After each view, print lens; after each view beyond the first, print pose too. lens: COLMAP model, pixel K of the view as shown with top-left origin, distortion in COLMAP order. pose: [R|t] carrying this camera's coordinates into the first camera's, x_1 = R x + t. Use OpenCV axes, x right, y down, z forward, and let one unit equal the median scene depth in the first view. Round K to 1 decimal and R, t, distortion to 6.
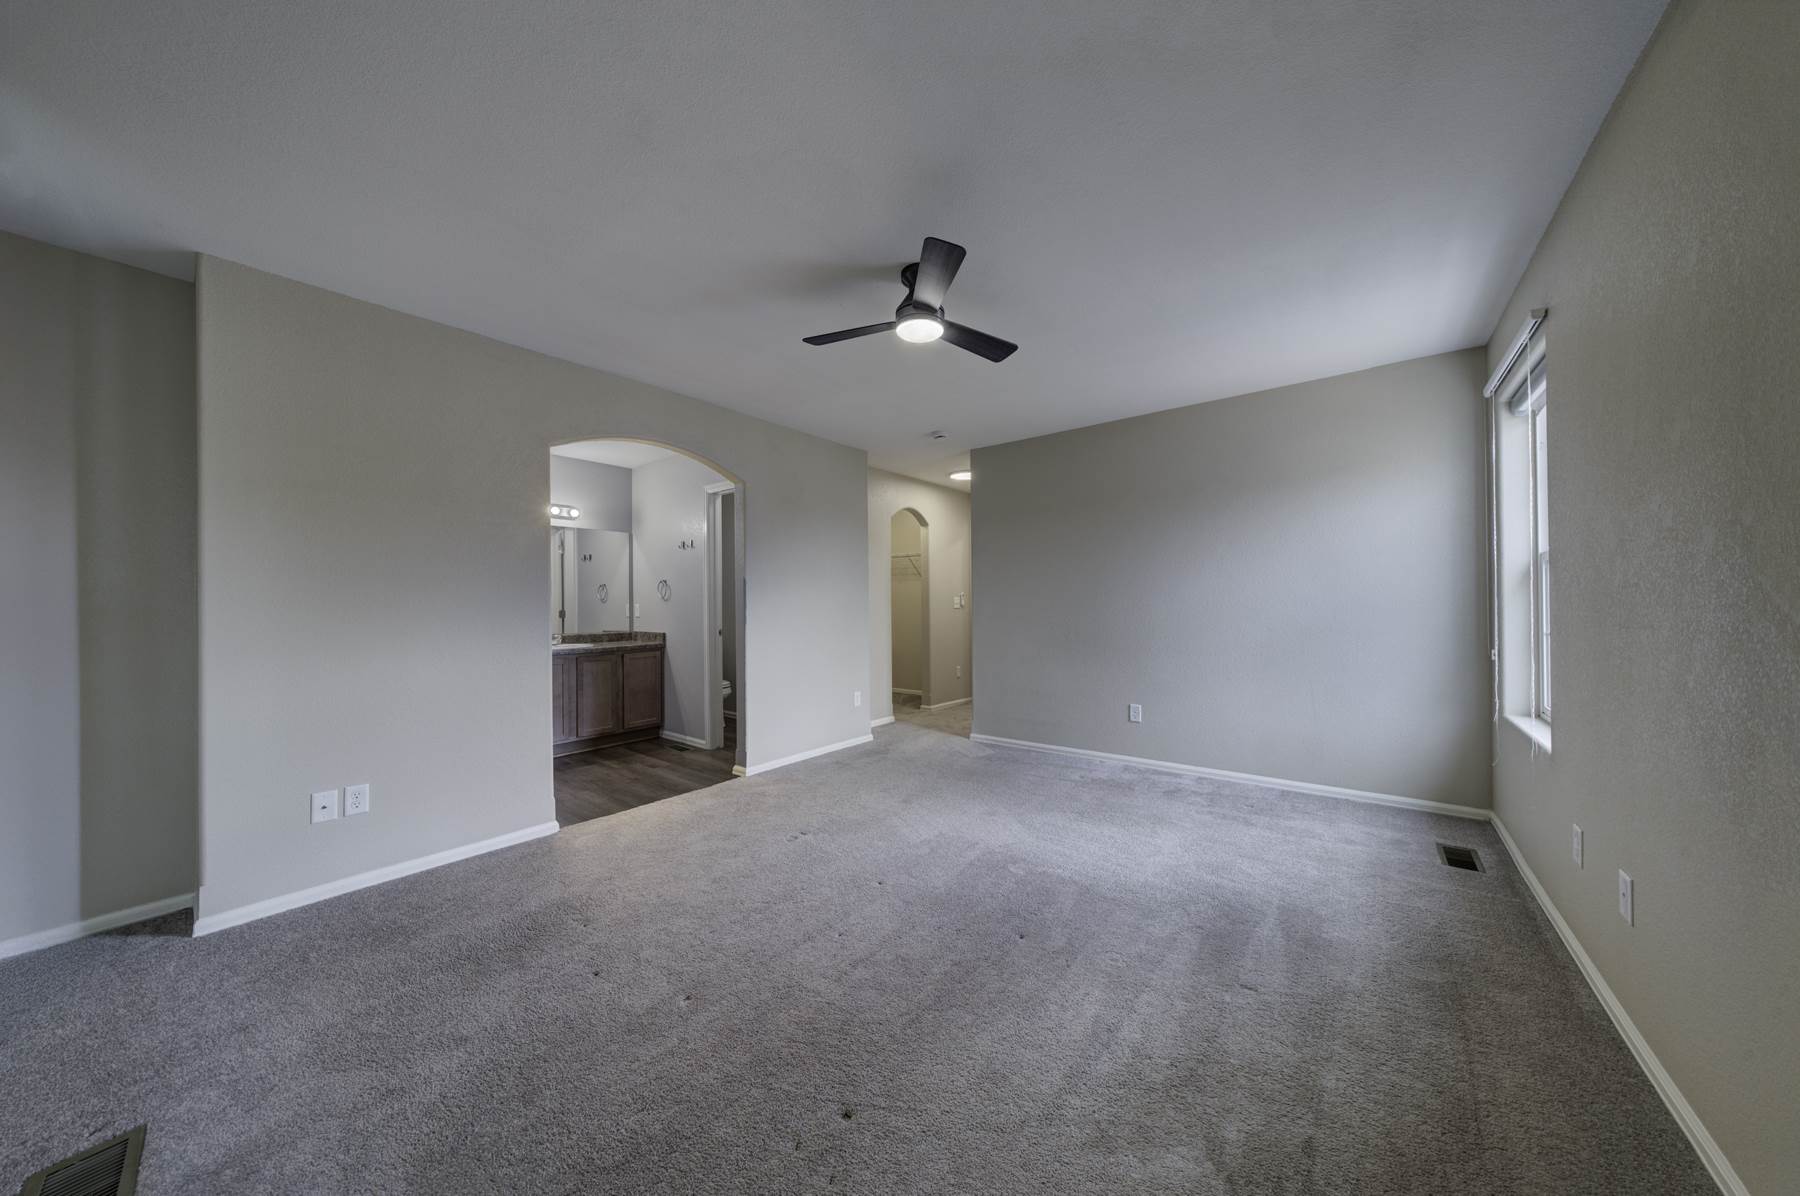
lens RADIAL K [[606.0, 0, 954.6], [0, 606.0, 601.6], [0, 0, 1]] dist [-0.016989, 0.000632]
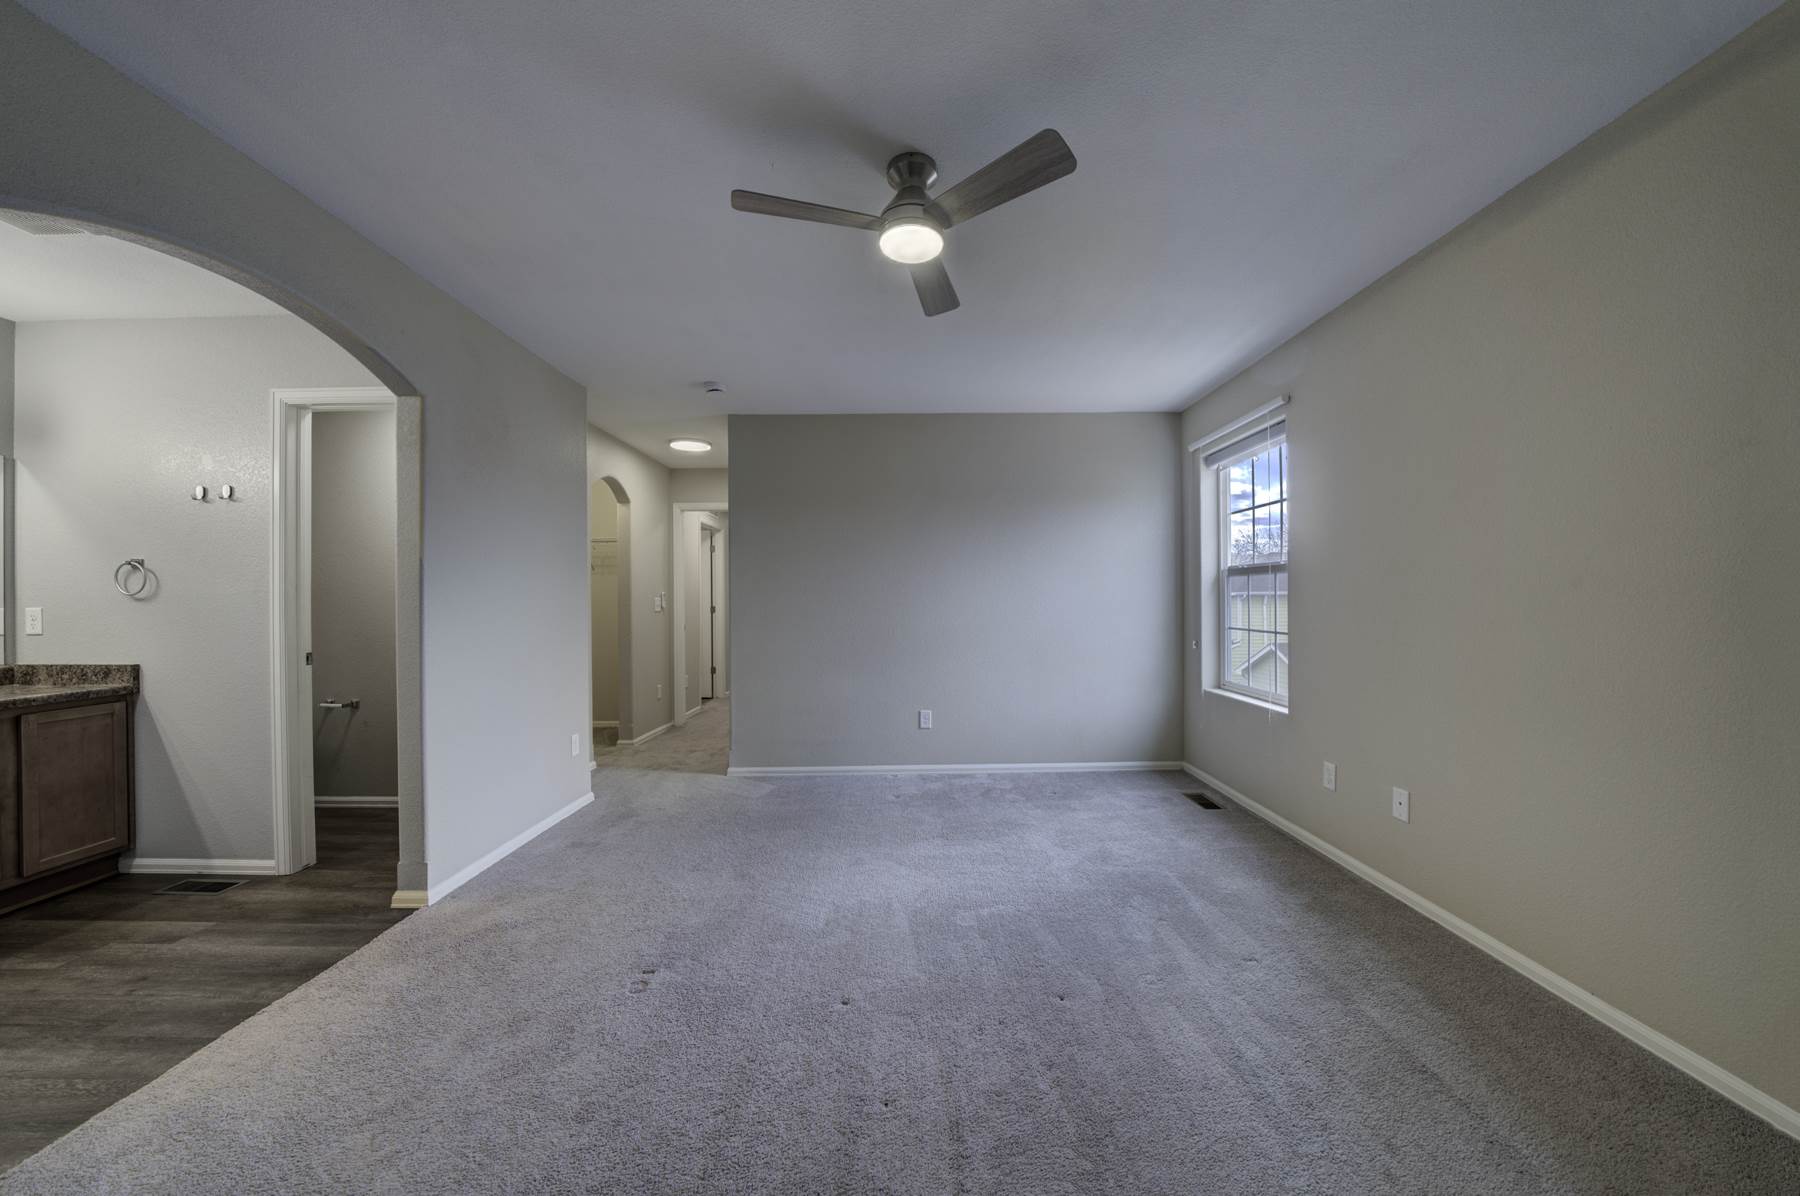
lens RADIAL K [[606.0, 0, 941.3], [0, 606.0, 598.7], [0, 0, 1]] dist [-0.016989, 0.000632]
pose [[0.788294, 0.005889, 0.615271, -0.302988], [-0.000235, 0.999957, -0.009269, 0.001626], [-0.615299, 0.007162, 0.788262, 0.241316]]
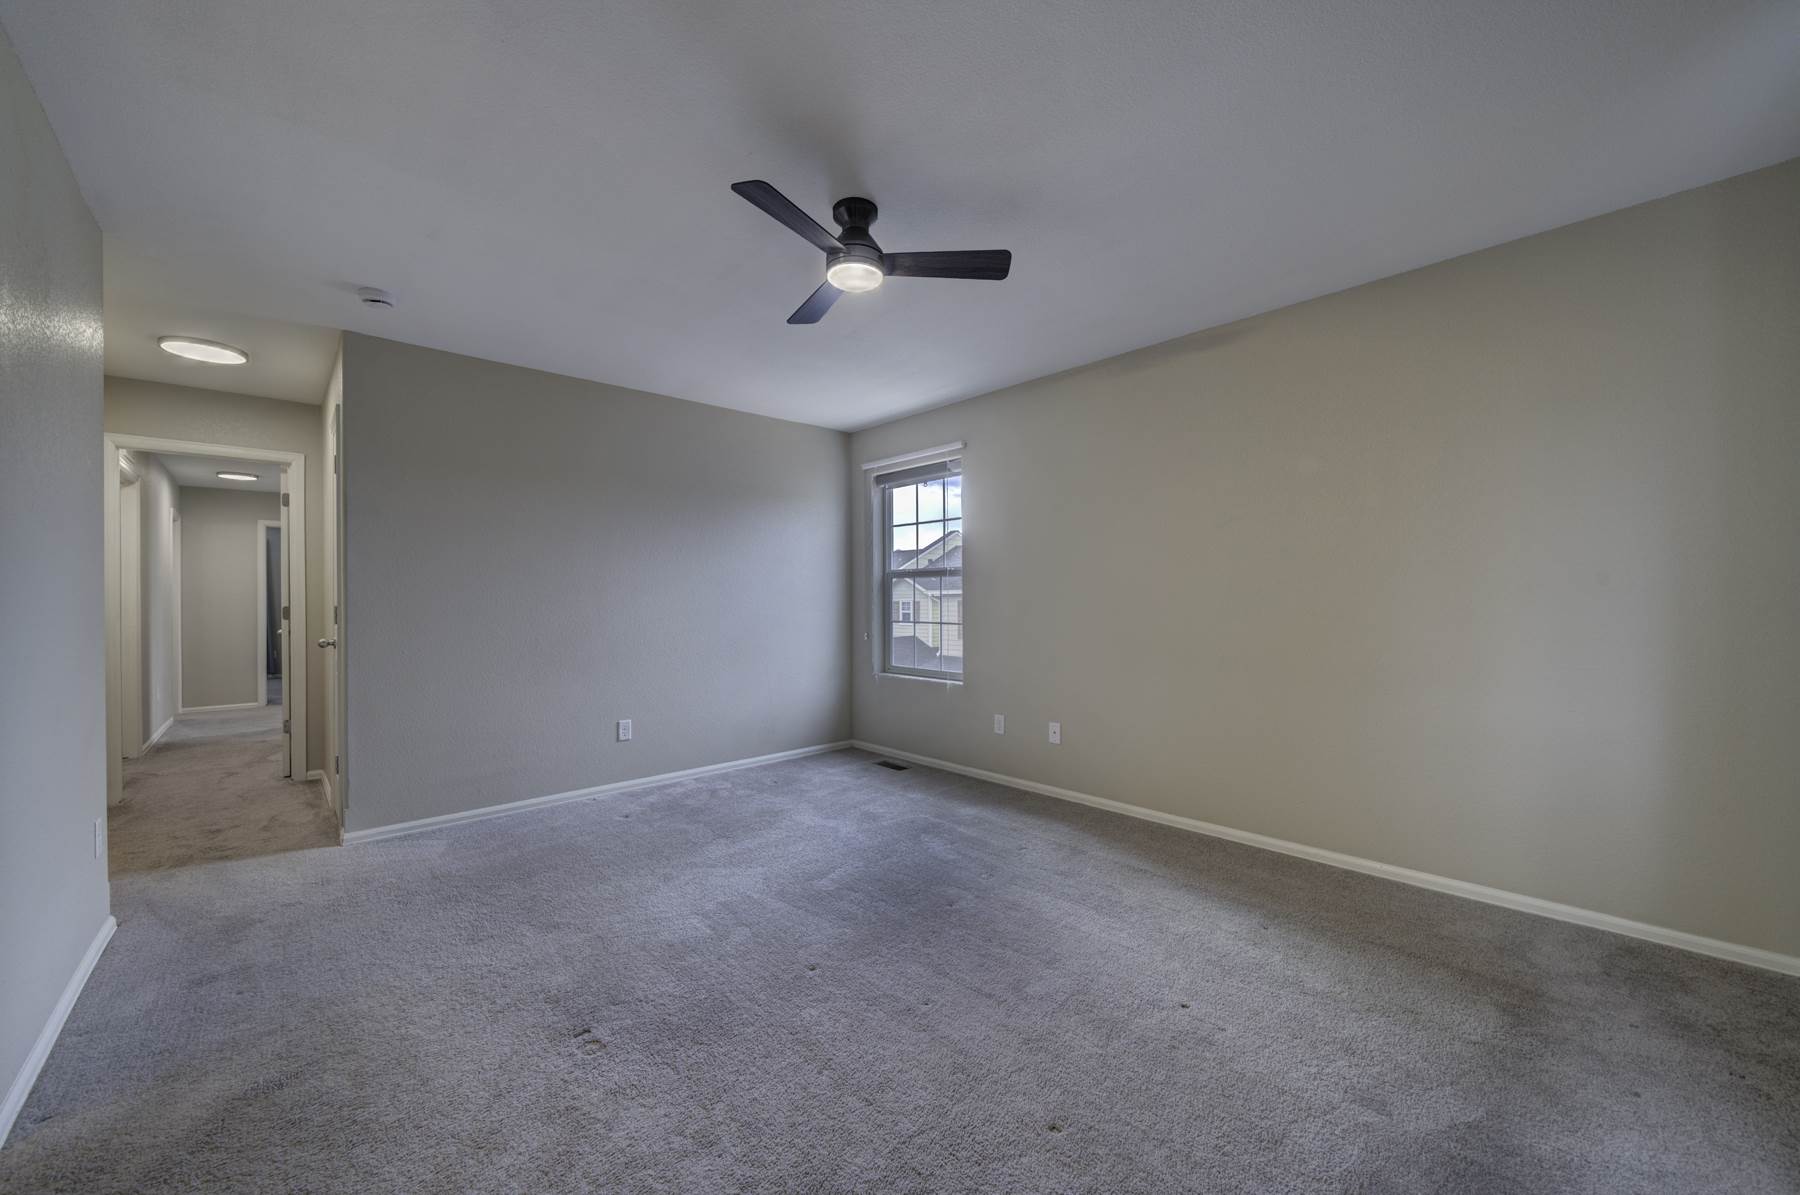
lens RADIAL K [[645.6, 0, 904.5], [0, 645.6, 598.6], [0, 0, 1]] dist [-0.015808, 0.001554]
pose [[0.195252, 0.009590, 0.980706, -0.572756], [0.004348, 0.999934, -0.010643, 0.009841], [-0.980744, 0.006342, 0.195197, 0.468654]]
